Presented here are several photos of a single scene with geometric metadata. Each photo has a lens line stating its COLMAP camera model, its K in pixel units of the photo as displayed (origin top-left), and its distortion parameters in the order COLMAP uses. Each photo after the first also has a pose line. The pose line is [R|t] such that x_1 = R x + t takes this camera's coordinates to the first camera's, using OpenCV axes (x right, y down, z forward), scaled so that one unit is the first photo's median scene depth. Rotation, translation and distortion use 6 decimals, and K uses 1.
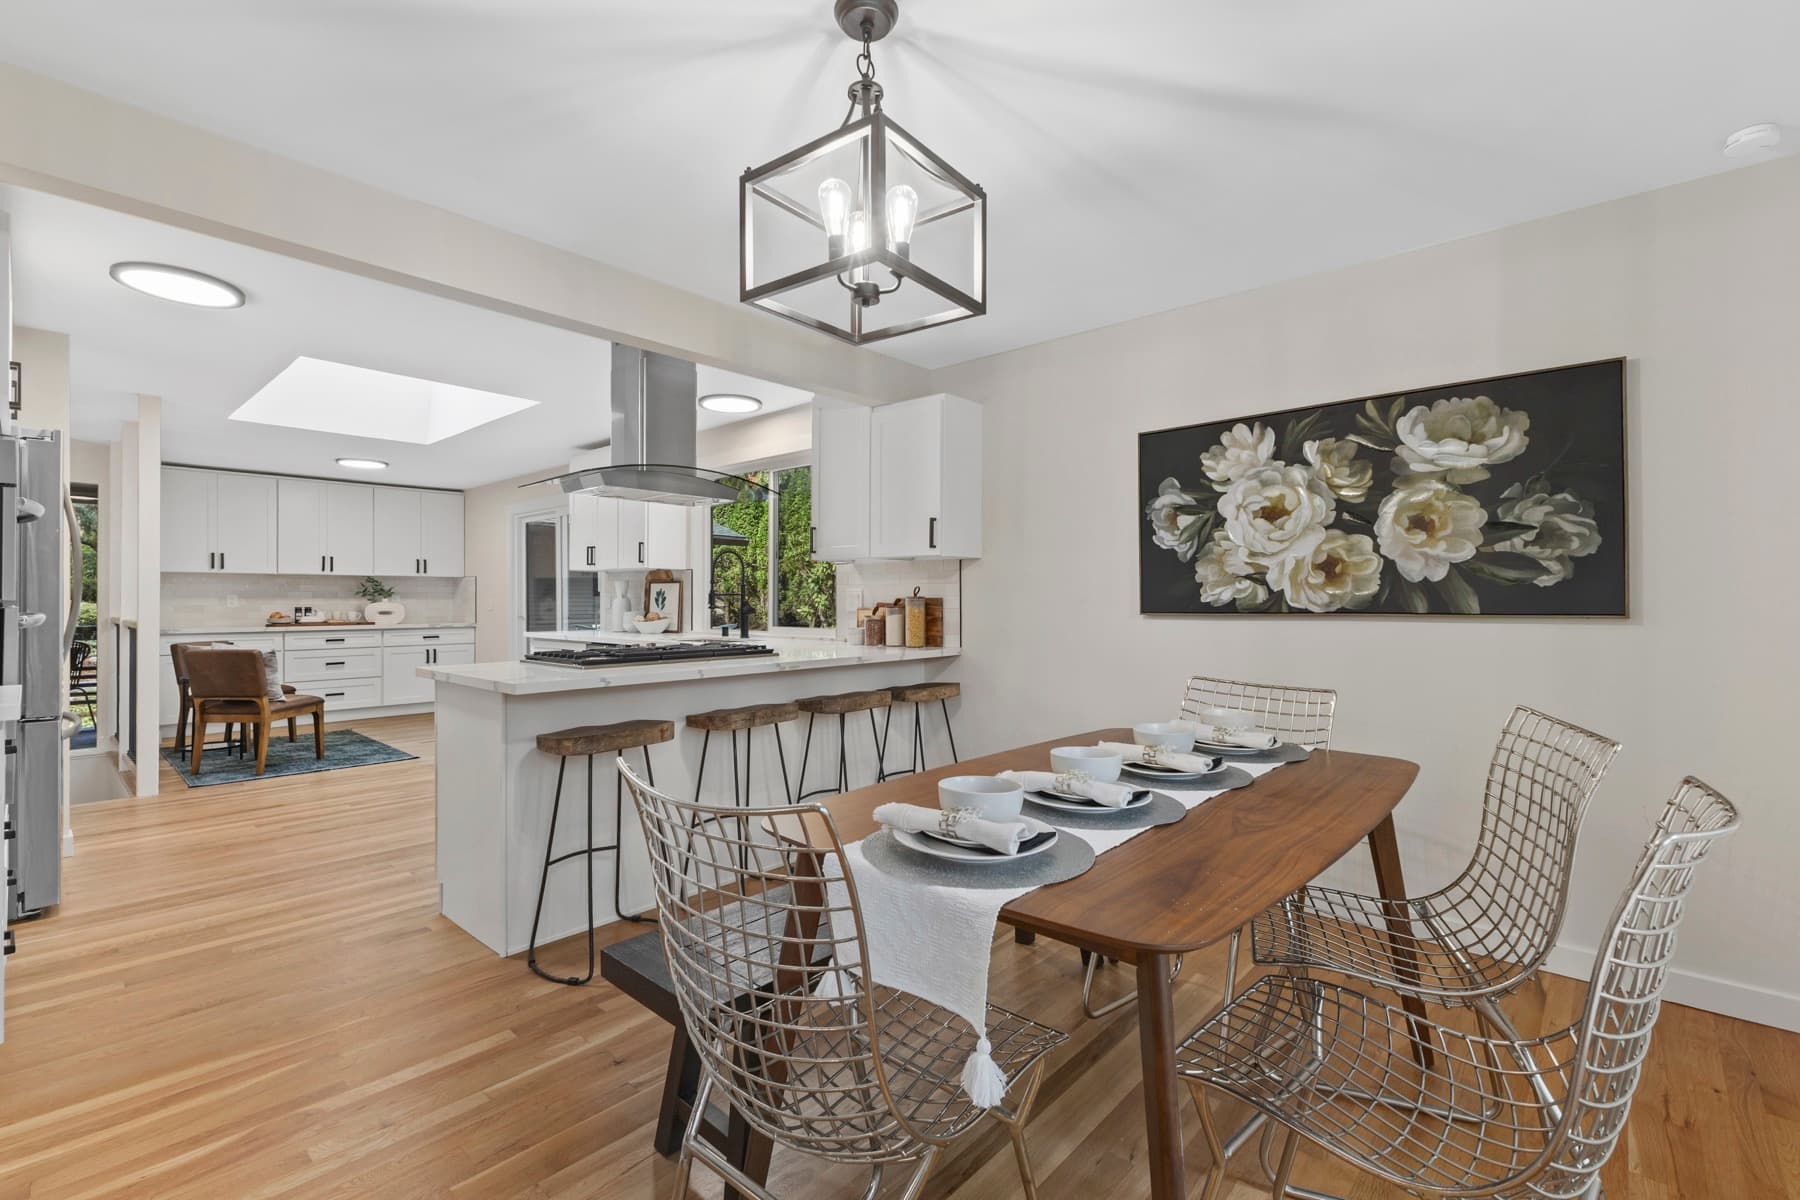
lens RADIAL K [[797.9, 0, 900.0], [0, 797.9, 600.0], [0, 0, 1]] dist [0.001901, 0.000228]
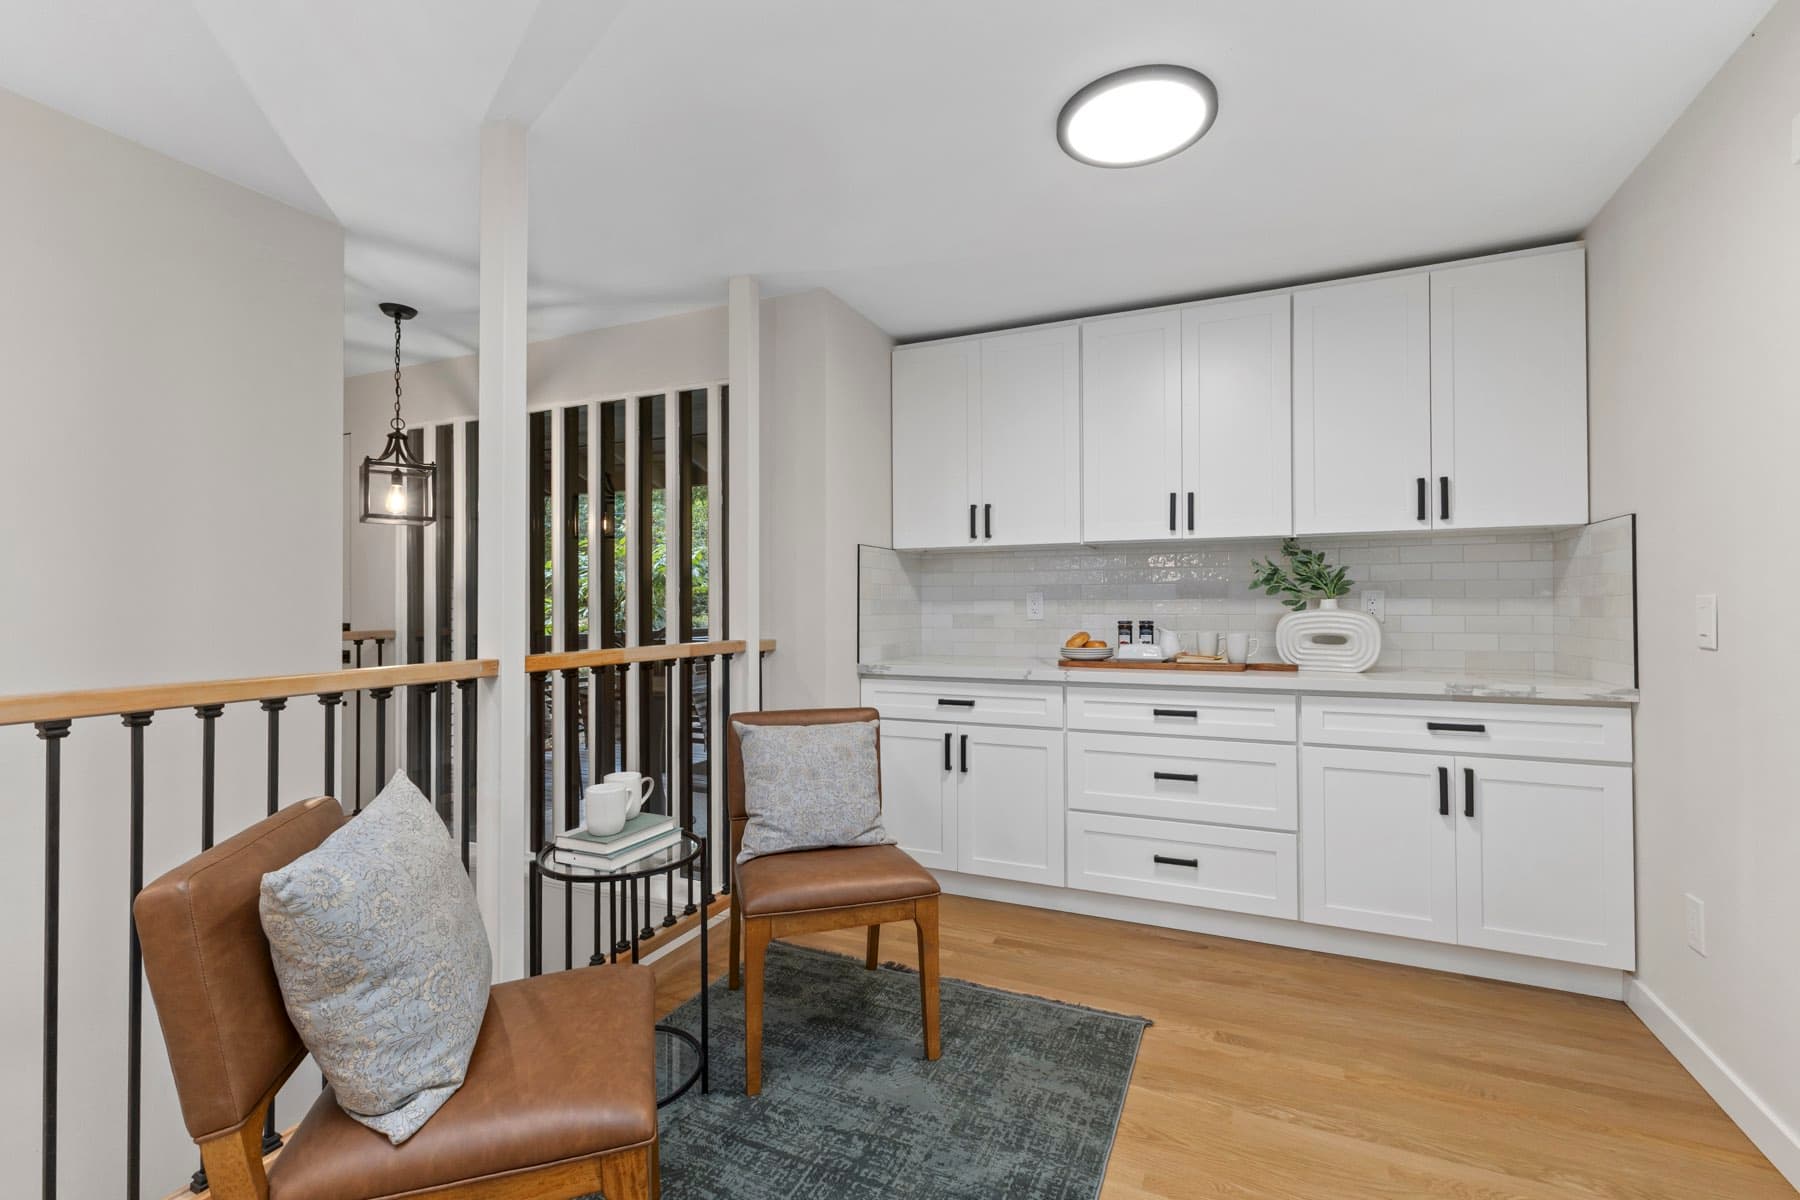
lens RADIAL K [[843.4, 0, 900.0], [0, 843.4, 600.0], [0, 0, 1]] dist [0.022749, 0.000088]
pose [[0.305248, -0.004278, -0.952263, -0.364891], [0.003282, 0.999989, -0.003441, -0.000953], [0.952267, -0.002076, 0.305259, 0.742129]]
